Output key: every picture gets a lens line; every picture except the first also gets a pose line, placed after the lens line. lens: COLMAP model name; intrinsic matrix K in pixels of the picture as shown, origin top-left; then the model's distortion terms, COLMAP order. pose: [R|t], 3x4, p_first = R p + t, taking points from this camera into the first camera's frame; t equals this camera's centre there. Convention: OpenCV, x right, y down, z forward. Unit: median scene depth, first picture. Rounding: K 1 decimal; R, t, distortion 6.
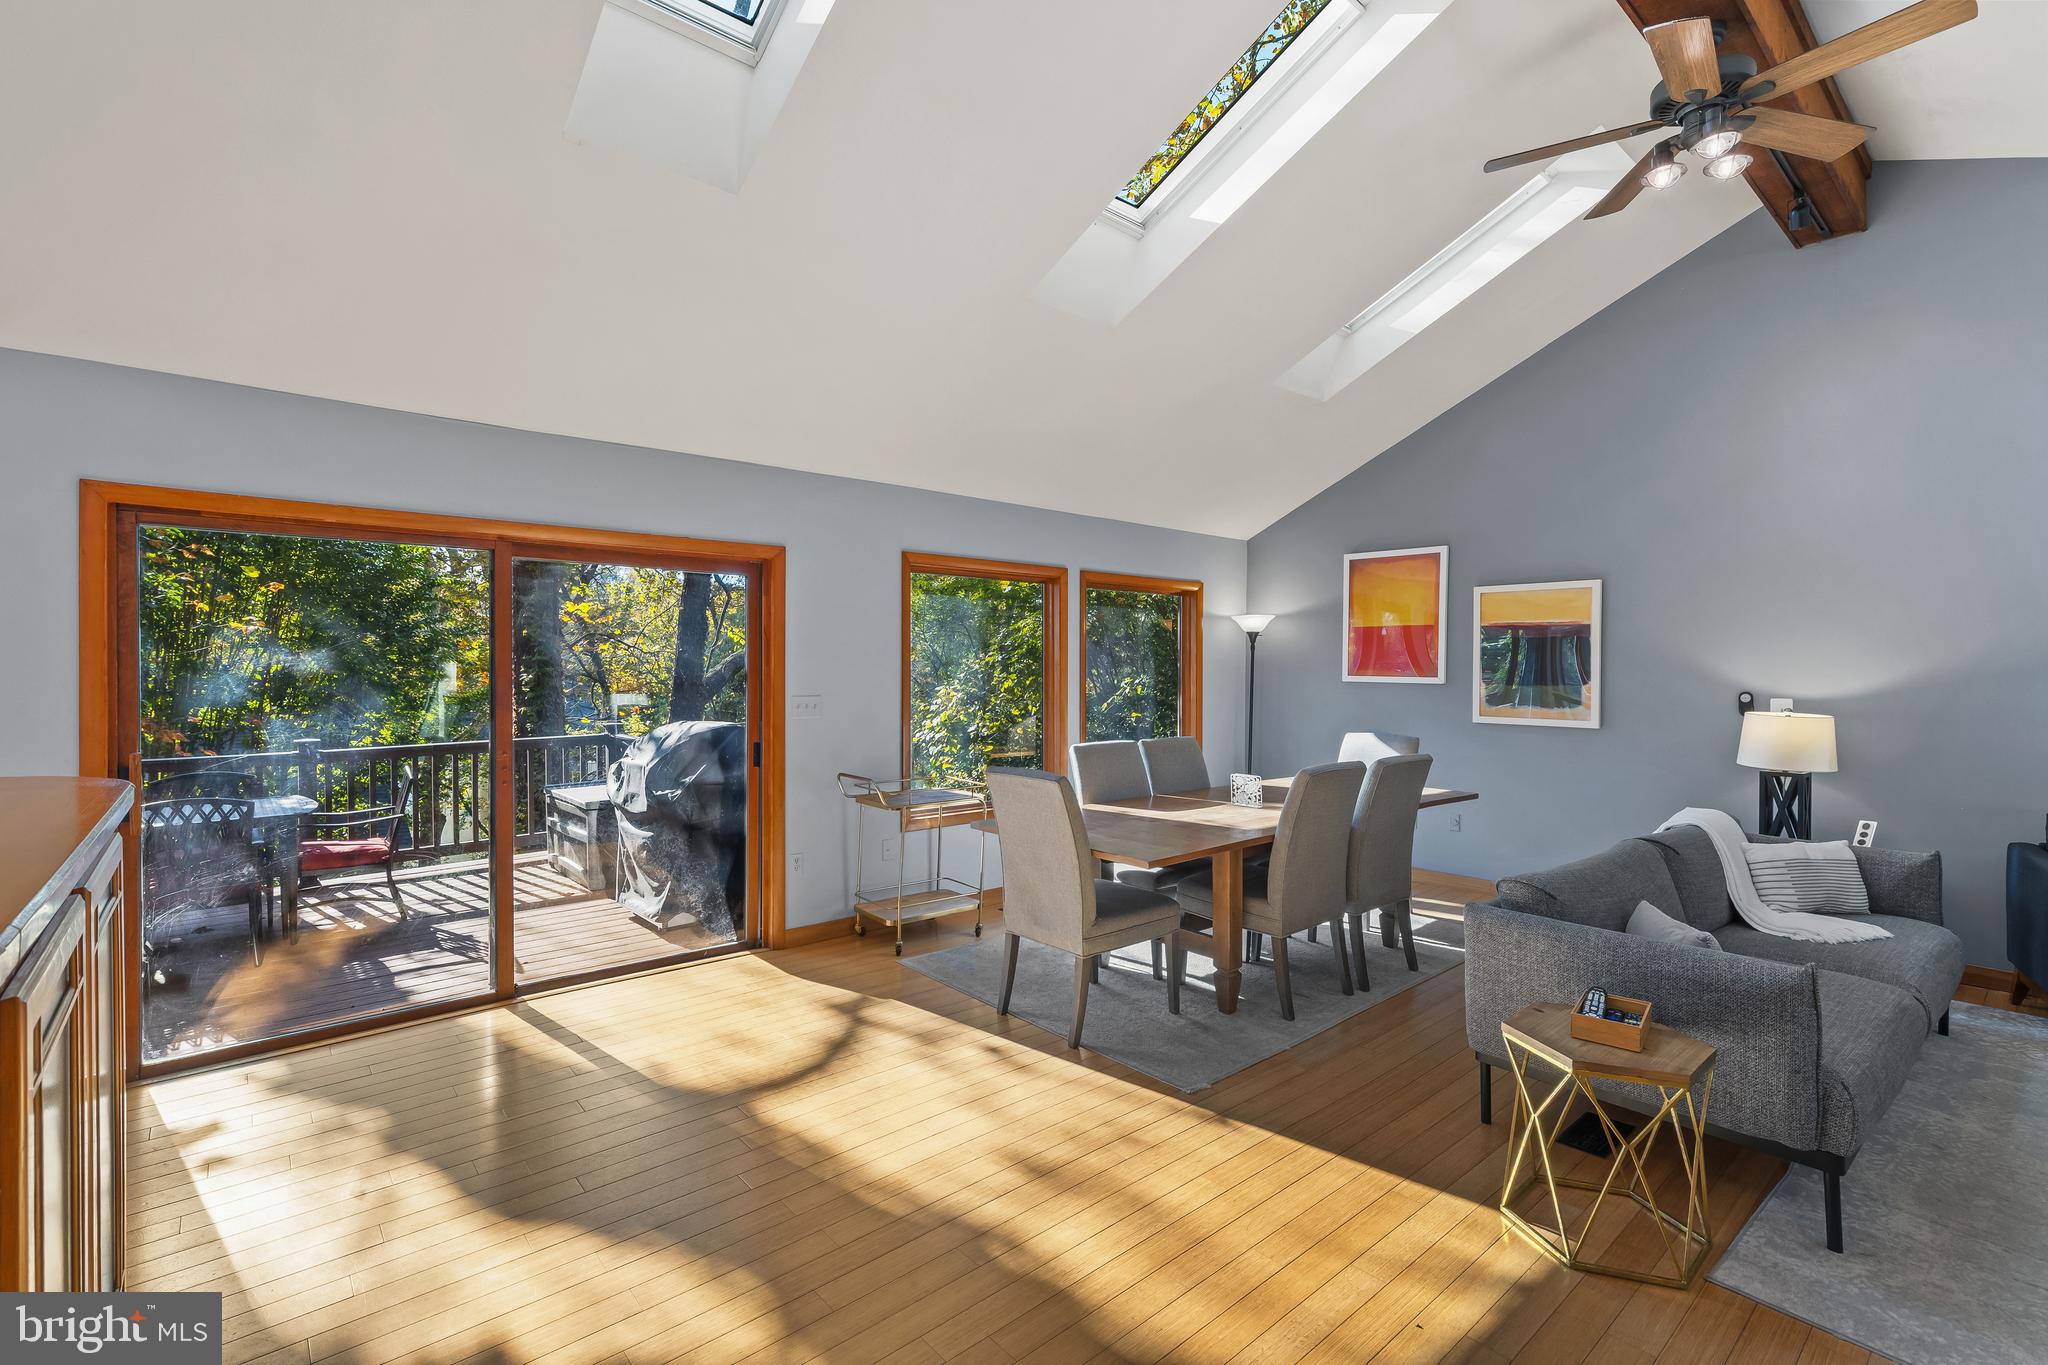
lens RADIAL K [[931.4, 0, 1031.8], [0, 931.4, 672.7], [0, 0, 1]] dist [0.008076, 0.000226]
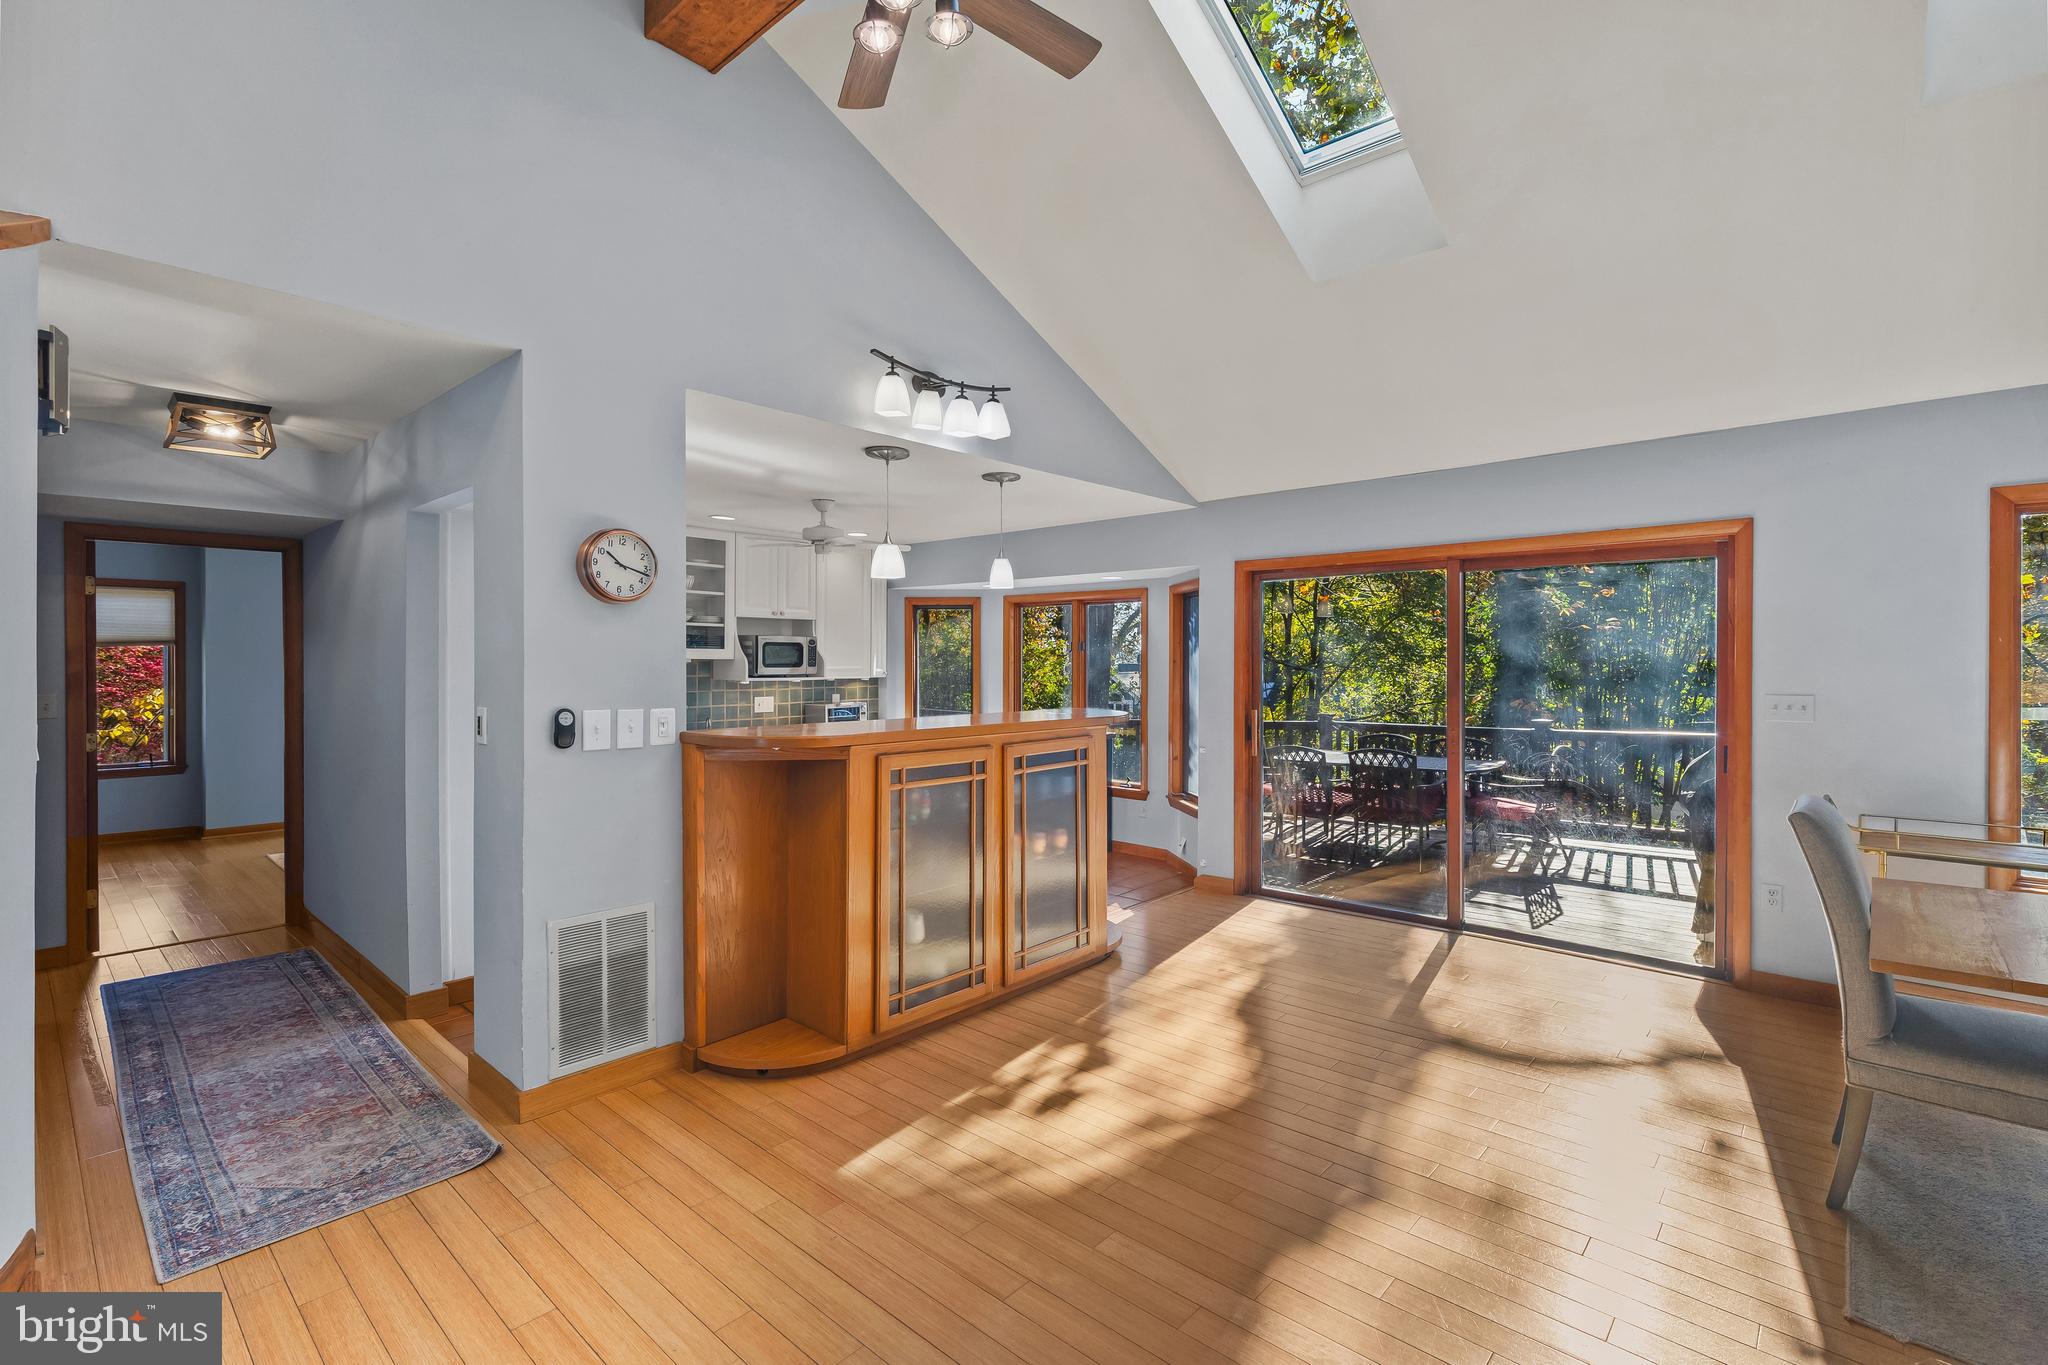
lens RADIAL K [[931.4, 0, 1019.0], [0, 931.4, 667.9], [0, 0, 1]] dist [0.008076, 0.000226]
pose [[0.110280, 0.003570, -0.993894, 0.516957], [-0.005044, 0.999983, 0.003032, 0.001754], [0.993888, 0.004679, 0.110296, 0.245947]]
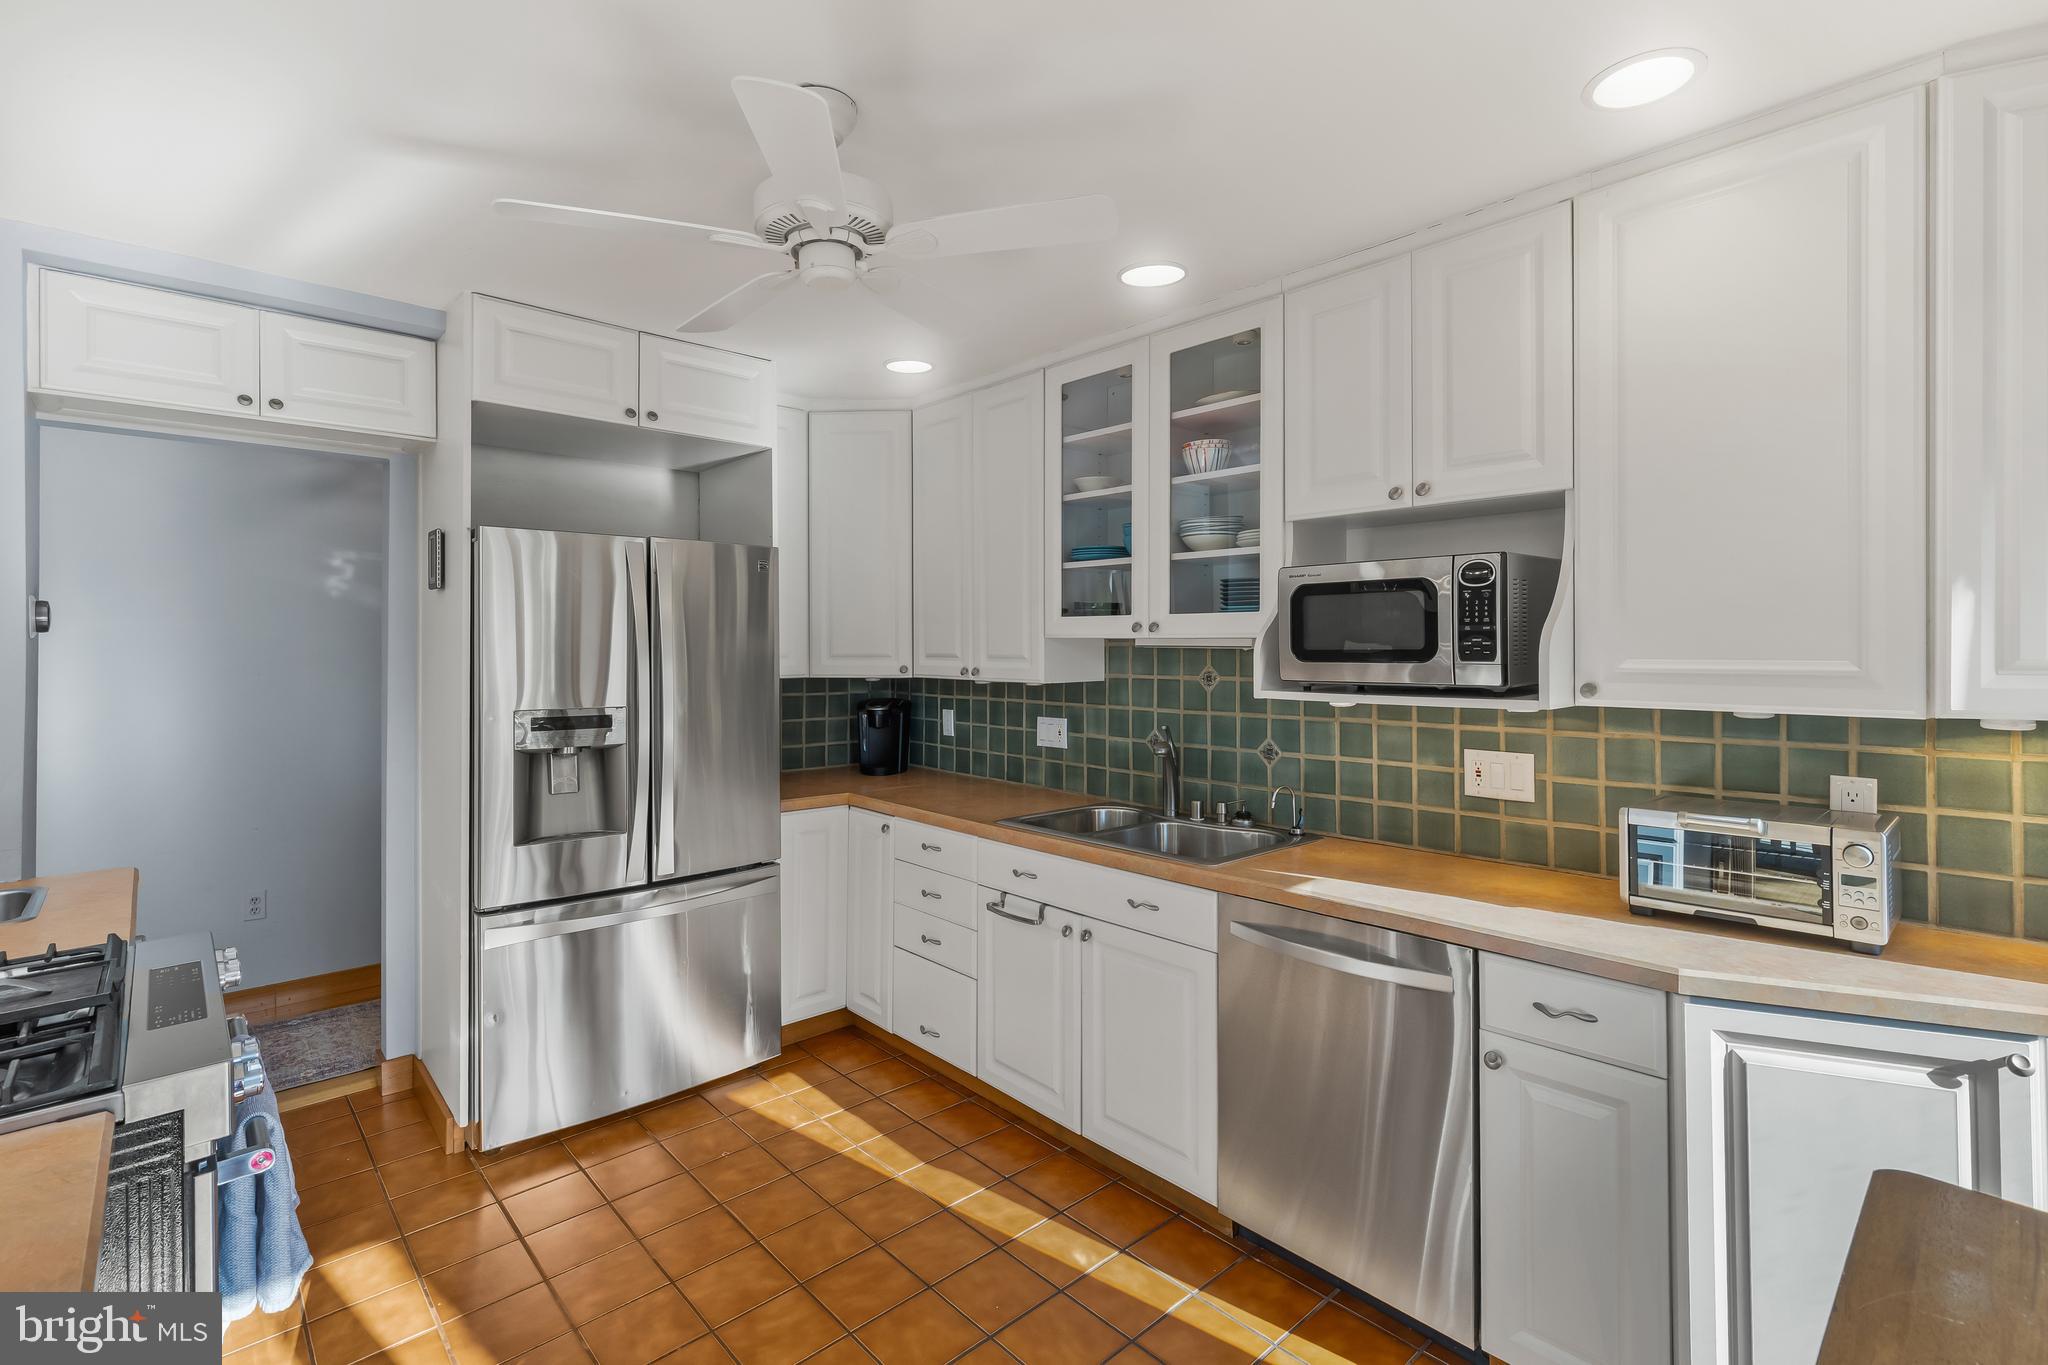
lens RADIAL K [[931.4, 0, 1008.8], [0, 931.4, 646.7], [0, 0, 1]] dist [0.008076, 0.000226]
pose [[-0.999745, -0.000914, -0.022555, -0.782797], [-0.000972, 0.999996, 0.002577, -0.001153], [0.022552, 0.002599, -0.999742, 0.494295]]
